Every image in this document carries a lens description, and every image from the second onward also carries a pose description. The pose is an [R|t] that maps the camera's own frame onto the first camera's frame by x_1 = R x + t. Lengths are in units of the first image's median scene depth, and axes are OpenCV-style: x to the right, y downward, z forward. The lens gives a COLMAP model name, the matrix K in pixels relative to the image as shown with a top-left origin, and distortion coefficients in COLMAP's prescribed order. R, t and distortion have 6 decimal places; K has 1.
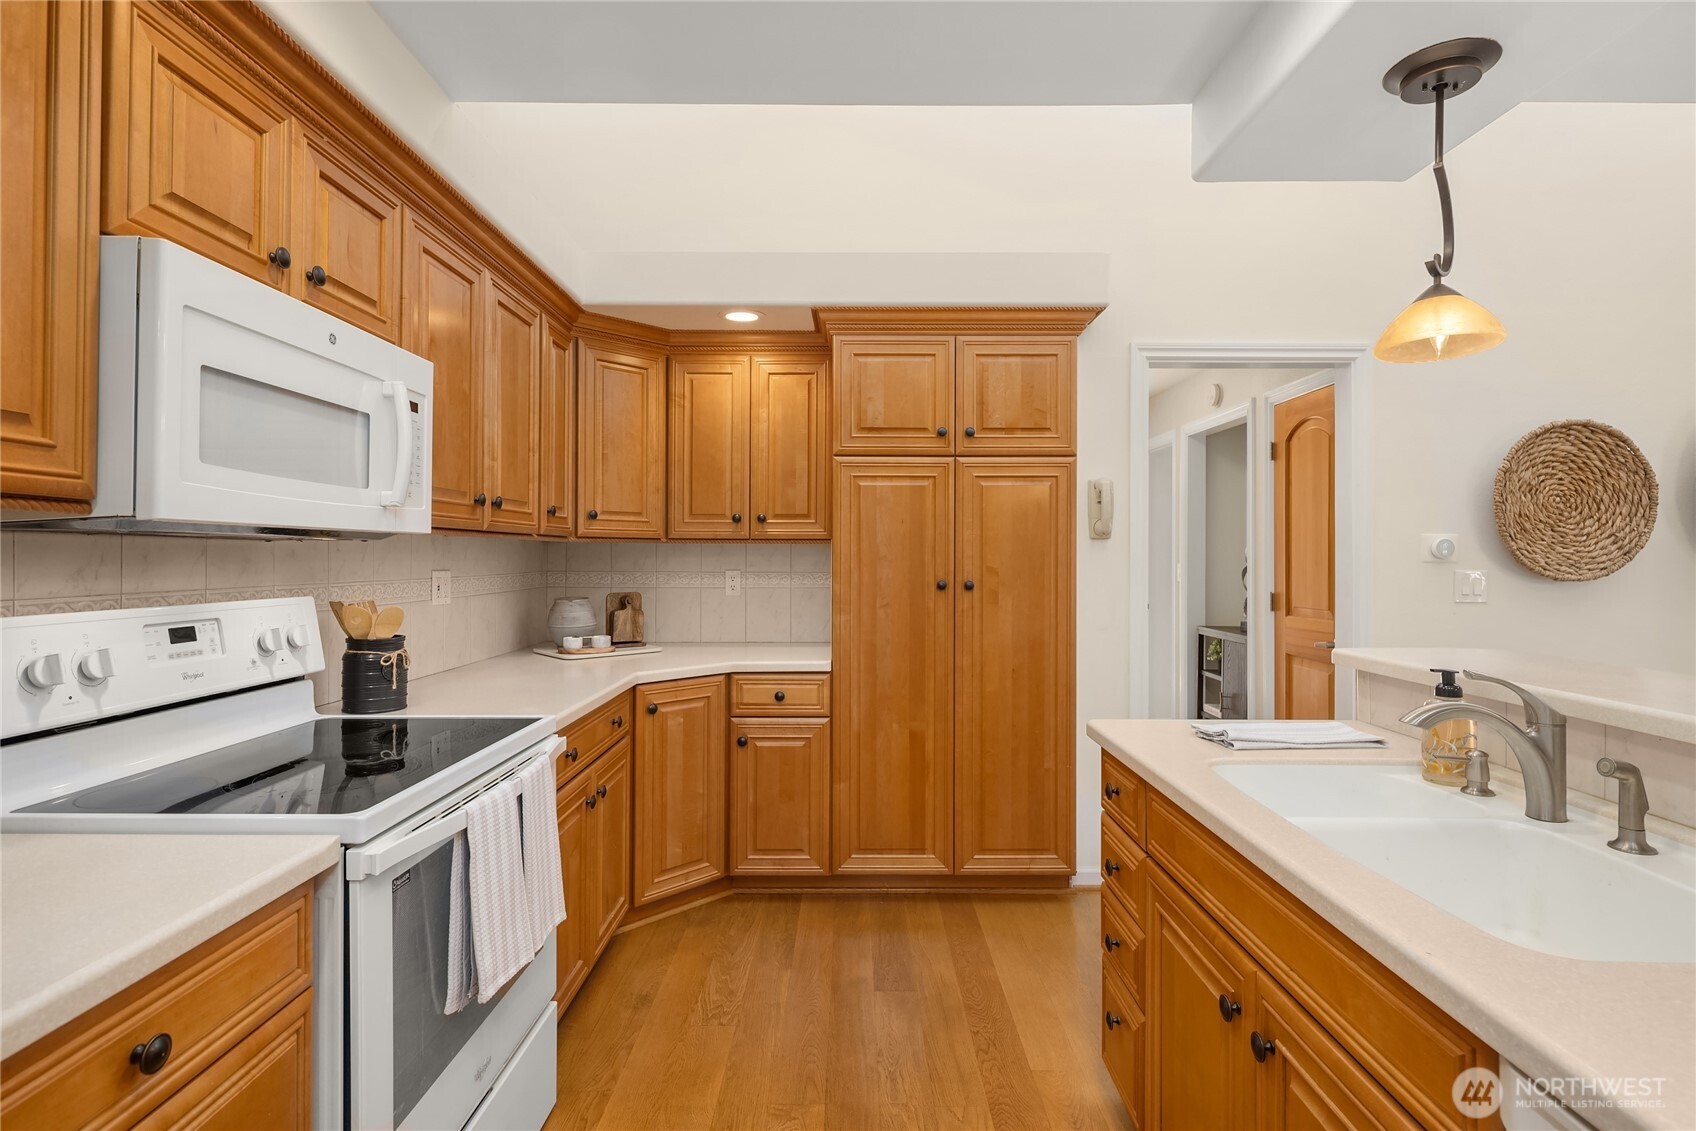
lens RADIAL K [[826.3, 0, 843.6], [0, 826.3, 549.6], [0, 0, 1]] dist [0.001422, -0.000271]
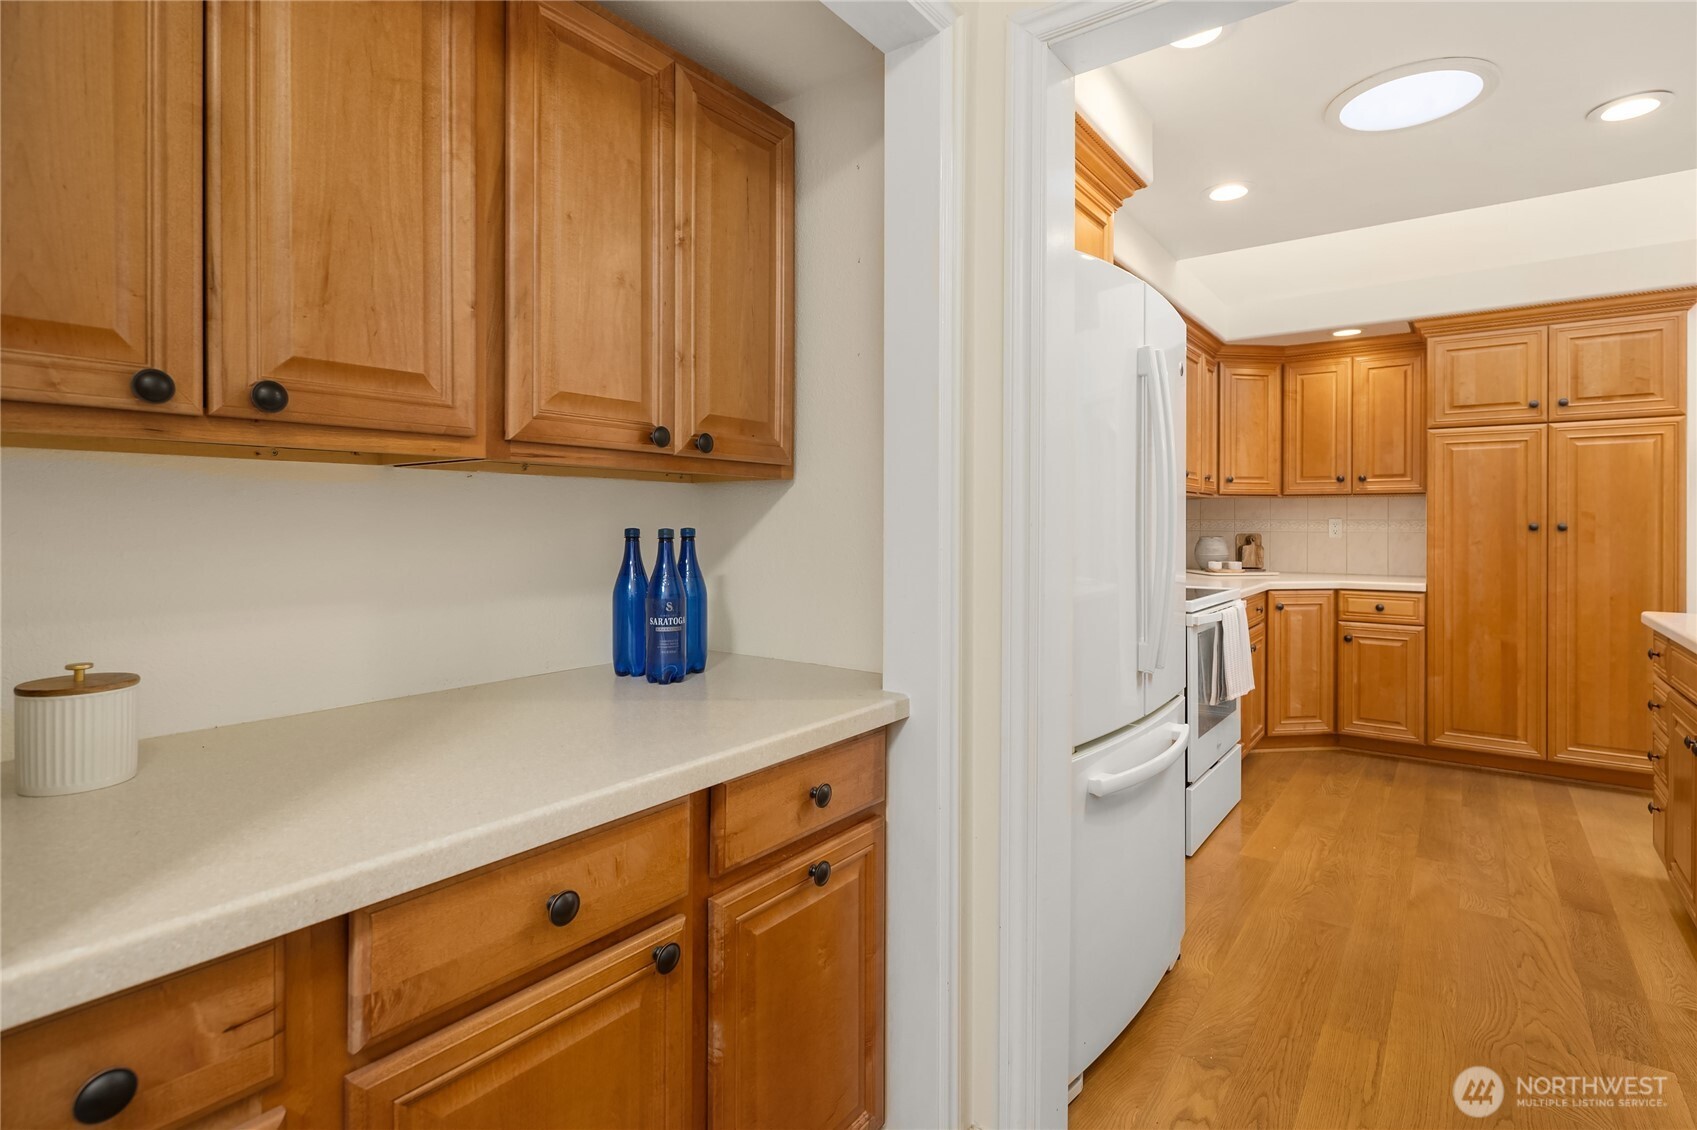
lens RADIAL K [[818.9, 0, 849.8], [0, 818.9, 521.2], [0, 0, 1]] dist [-0.000123, -0.001038]
pose [[0.804965, -0.001182, -0.593321, 0.020585], [0.004919, 0.999977, 0.004682, 0.023318], [0.593302, -0.006688, 0.804952, -0.605858]]
